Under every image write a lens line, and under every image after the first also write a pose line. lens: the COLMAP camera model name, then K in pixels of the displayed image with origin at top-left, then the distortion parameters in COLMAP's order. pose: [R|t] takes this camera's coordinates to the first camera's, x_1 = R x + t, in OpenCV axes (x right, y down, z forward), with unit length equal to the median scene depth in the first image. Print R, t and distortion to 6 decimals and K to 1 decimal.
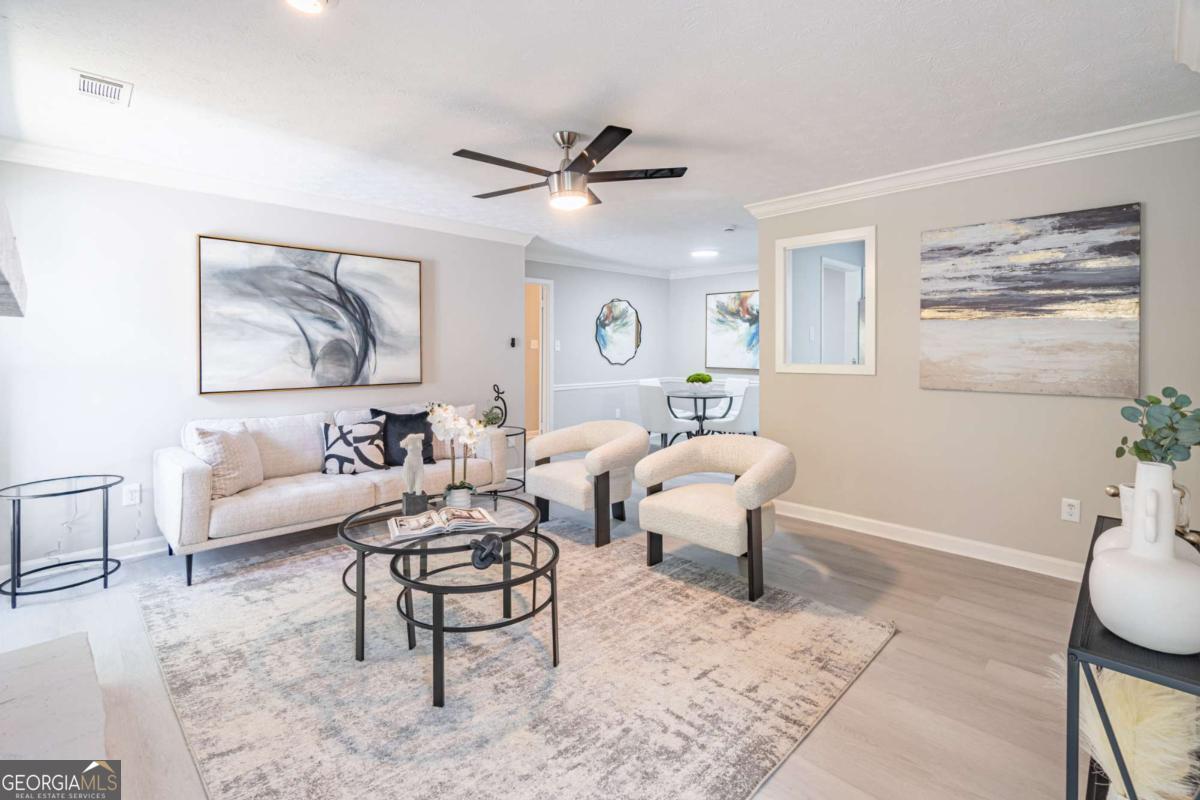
lens RADIAL K [[549.8, 0, 584.0], [0, 549.8, 352.2], [0, 0, 1]] dist [0.001480, 0.000365]
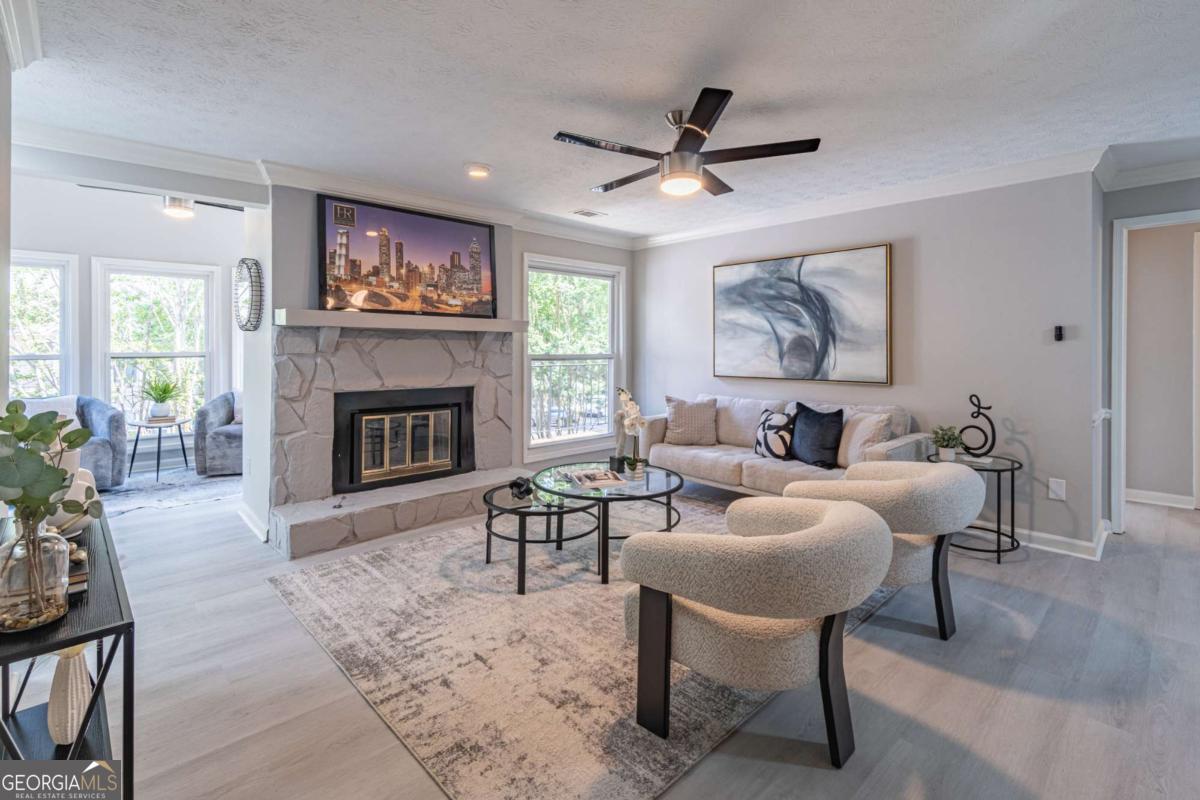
lens RADIAL K [[549.8, 0, 611.4], [0, 549.8, 346.1], [0, 0, 1]] dist [0.001480, 0.000365]
pose [[0.001467, -0.000226, -0.999999, 0.826779], [-0.003068, 0.999995, -0.000230, -0.002720], [0.999994, 0.003069, 0.001467, 0.818793]]
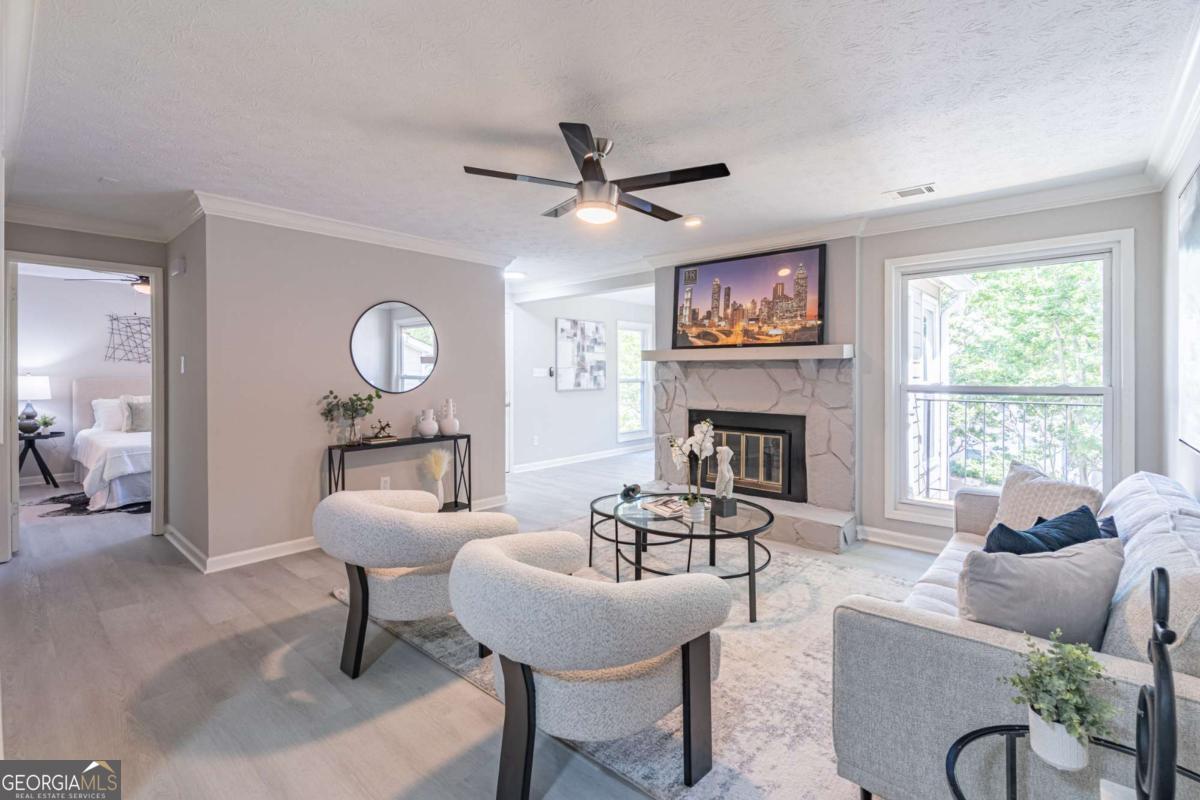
lens RADIAL K [[549.8, 0, 605.3], [0, 549.8, 374.0], [0, 0, 1]] dist [0.001480, 0.000365]
pose [[-0.996550, 0.003328, -0.082924, 0.027893], [0.003077, 0.999990, 0.003156, -0.008720], [0.082934, 0.002890, -0.996551, 1.787721]]
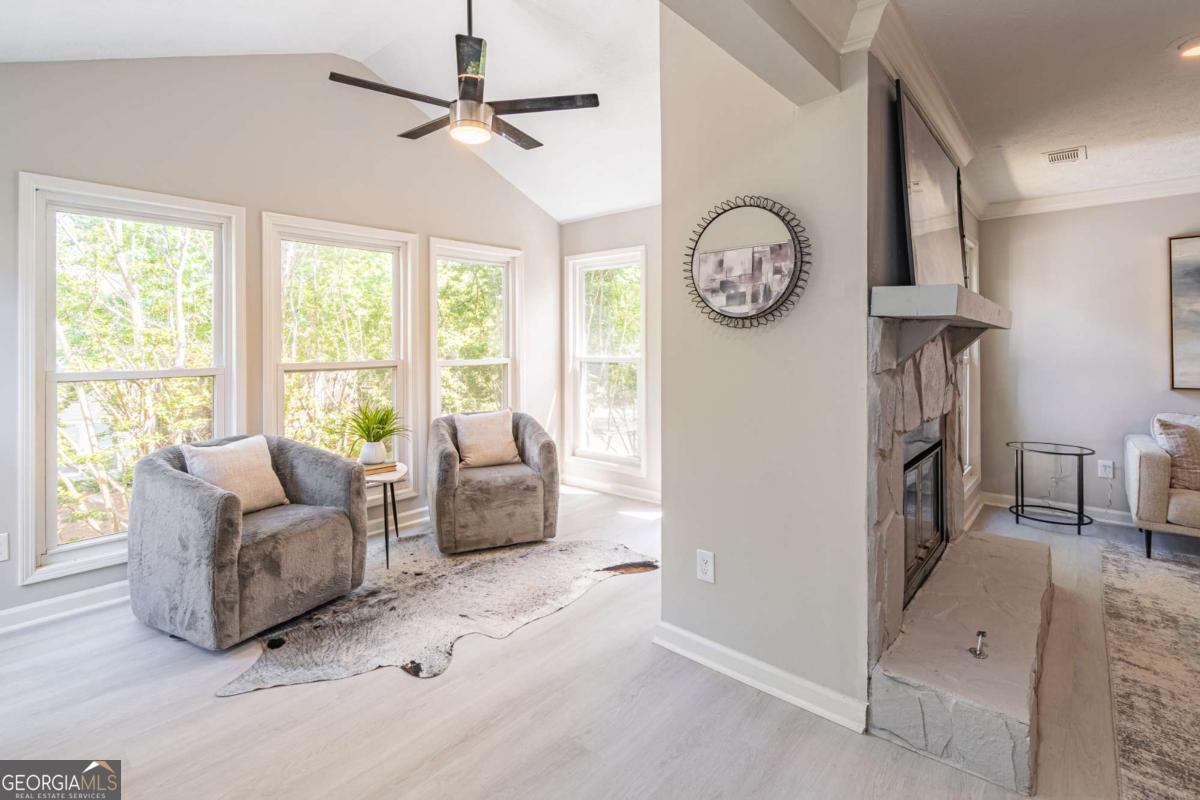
lens RADIAL K [[549.8, 0, 619.0], [0, 549.8, 346.3], [0, 0, 1]] dist [0.001480, 0.000365]
pose [[0.101158, 0.002700, -0.994867, 0.272455], [0.003640, 0.999989, 0.003084, -0.013933], [0.994864, -0.003934, 0.101147, -0.174377]]
